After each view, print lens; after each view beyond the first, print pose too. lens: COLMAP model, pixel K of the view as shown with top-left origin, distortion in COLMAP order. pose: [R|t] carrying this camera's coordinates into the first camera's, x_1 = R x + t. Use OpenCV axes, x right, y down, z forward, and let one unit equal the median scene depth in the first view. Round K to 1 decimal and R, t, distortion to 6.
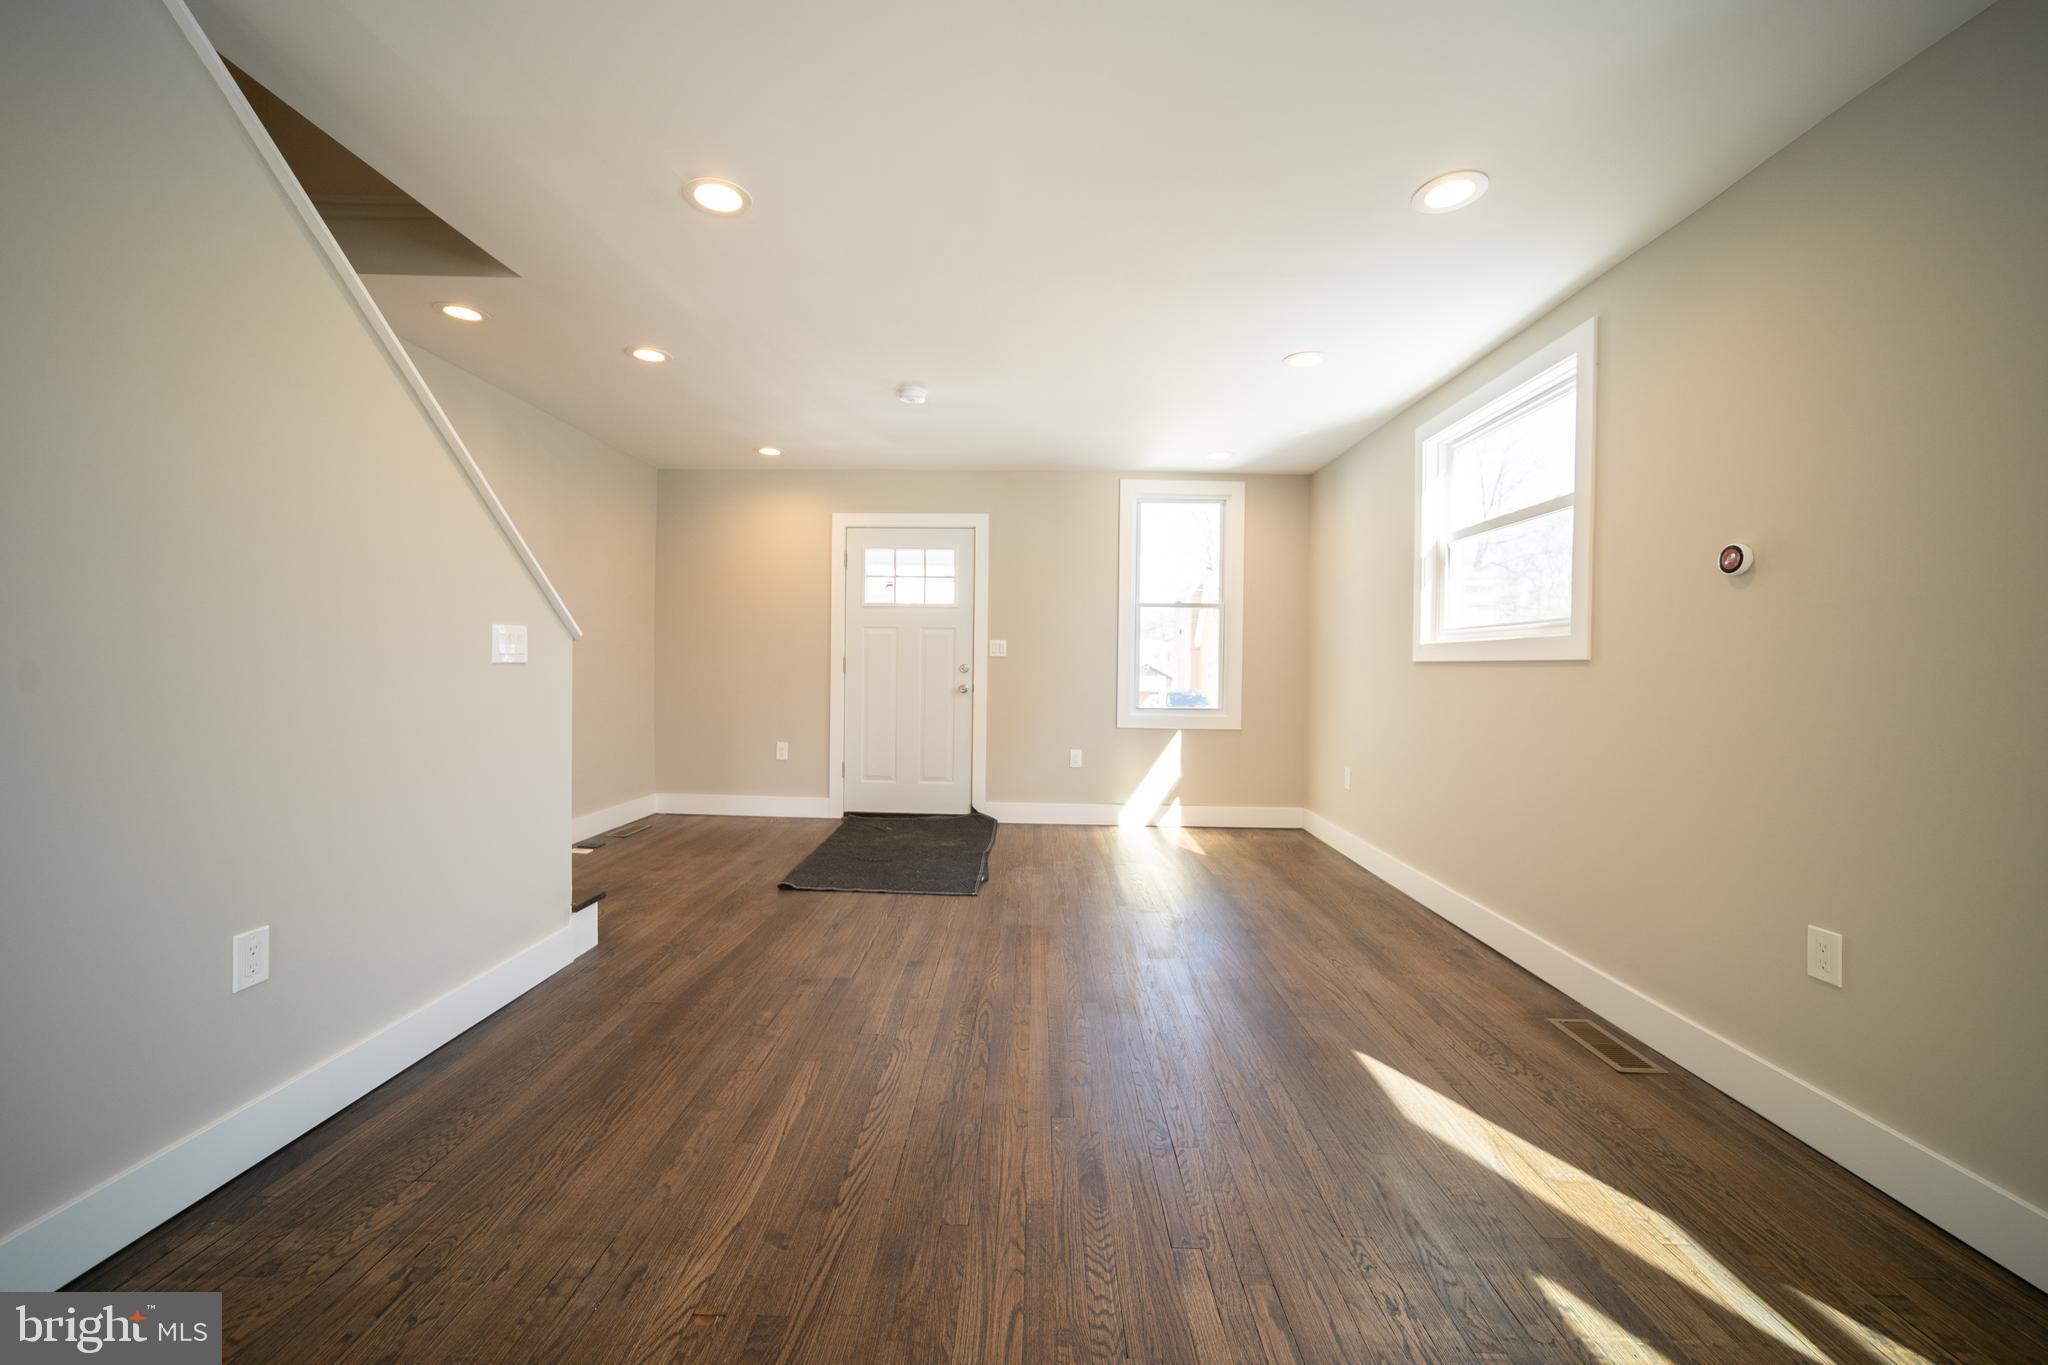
lens RADIAL K [[805.7, 0, 1019.4], [0, 805.7, 669.0], [0, 0, 1]] dist [-0.024650, 0.007841]
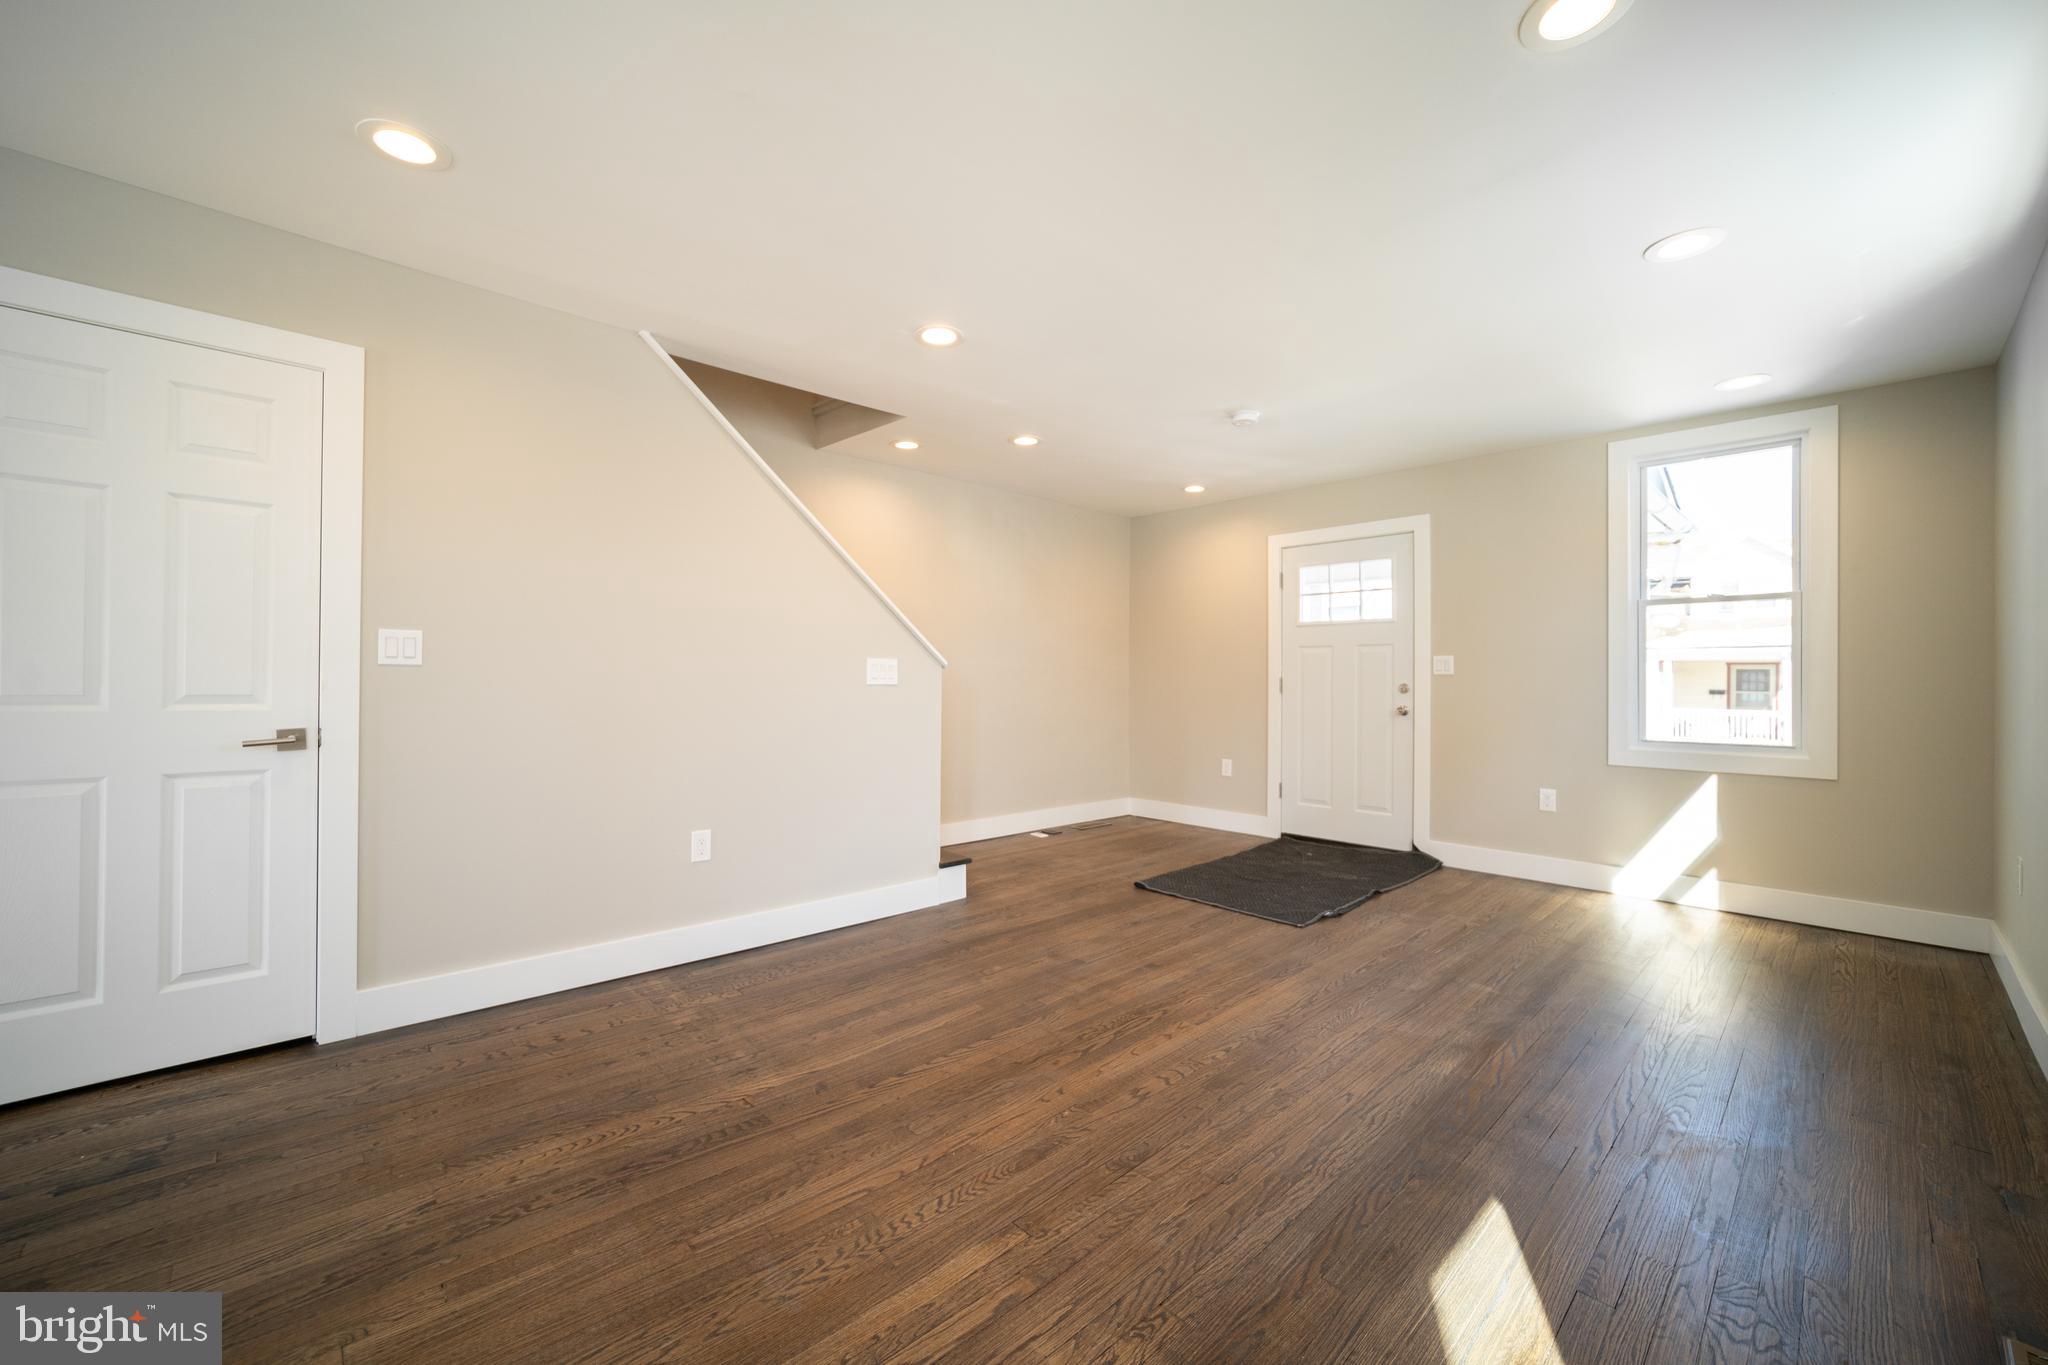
lens RADIAL K [[805.7, 0, 1012.7], [0, 805.7, 670.2], [0, 0, 1]] dist [-0.024650, 0.007841]
pose [[0.700144, -0.018974, -0.713750, 0.284254], [0.000772, 0.999666, -0.025818, 0.001839], [0.714002, 0.017525, 0.699925, 0.066870]]
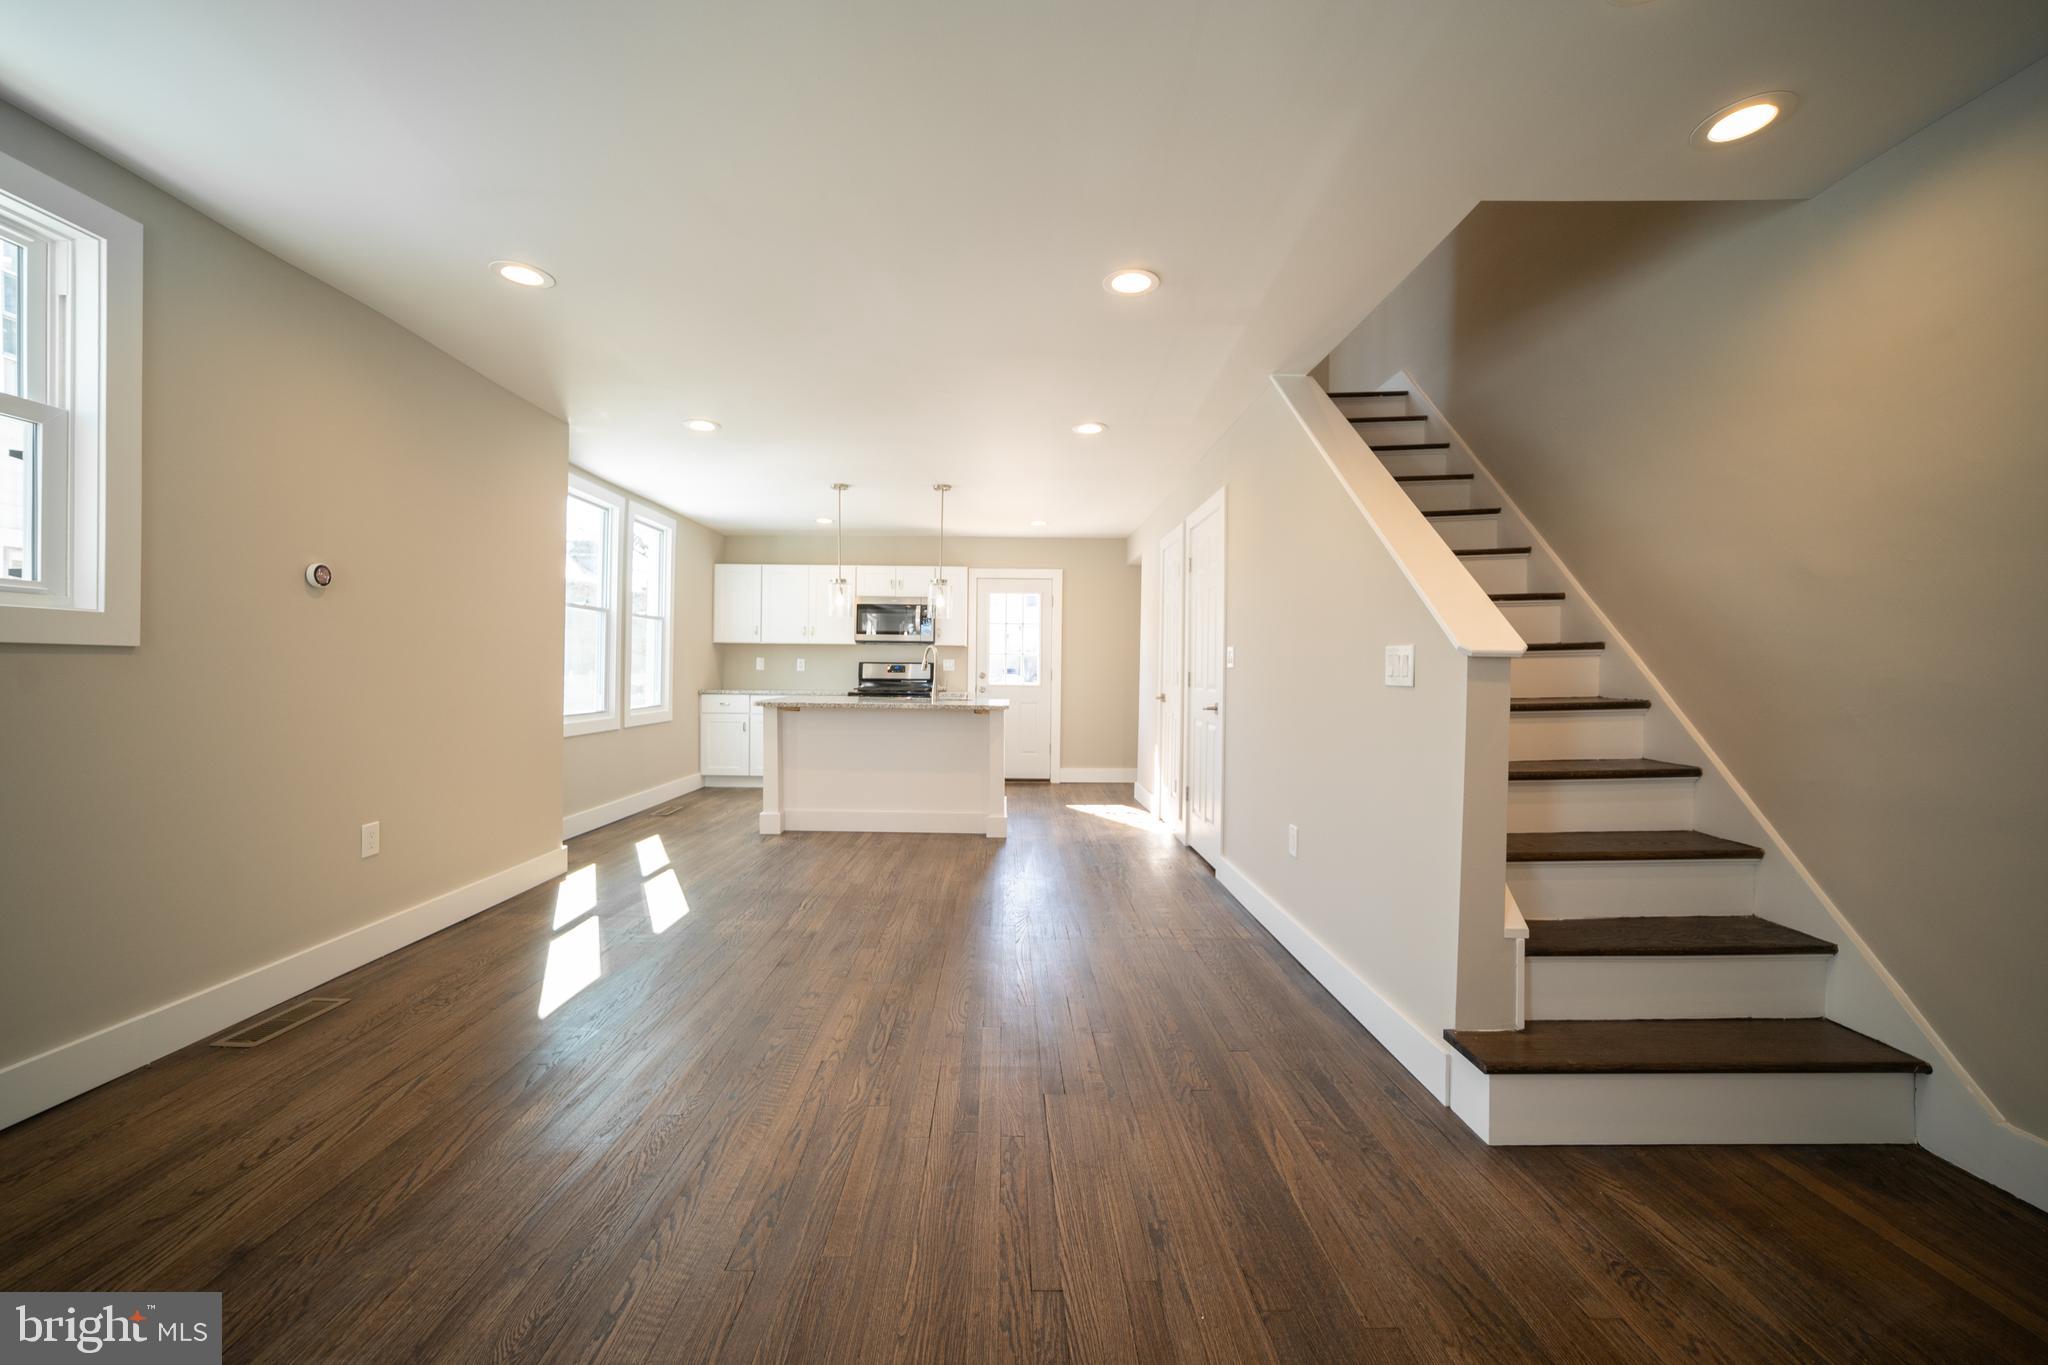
lens RADIAL K [[805.7, 0, 1012.6], [0, 805.7, 671.2], [0, 0, 1]] dist [-0.024650, 0.007841]
pose [[-0.999049, -0.028533, -0.032981, -0.076367], [-0.028674, 0.999582, 0.003800, -0.007600], [0.032859, 0.004742, -0.999449, 0.934455]]
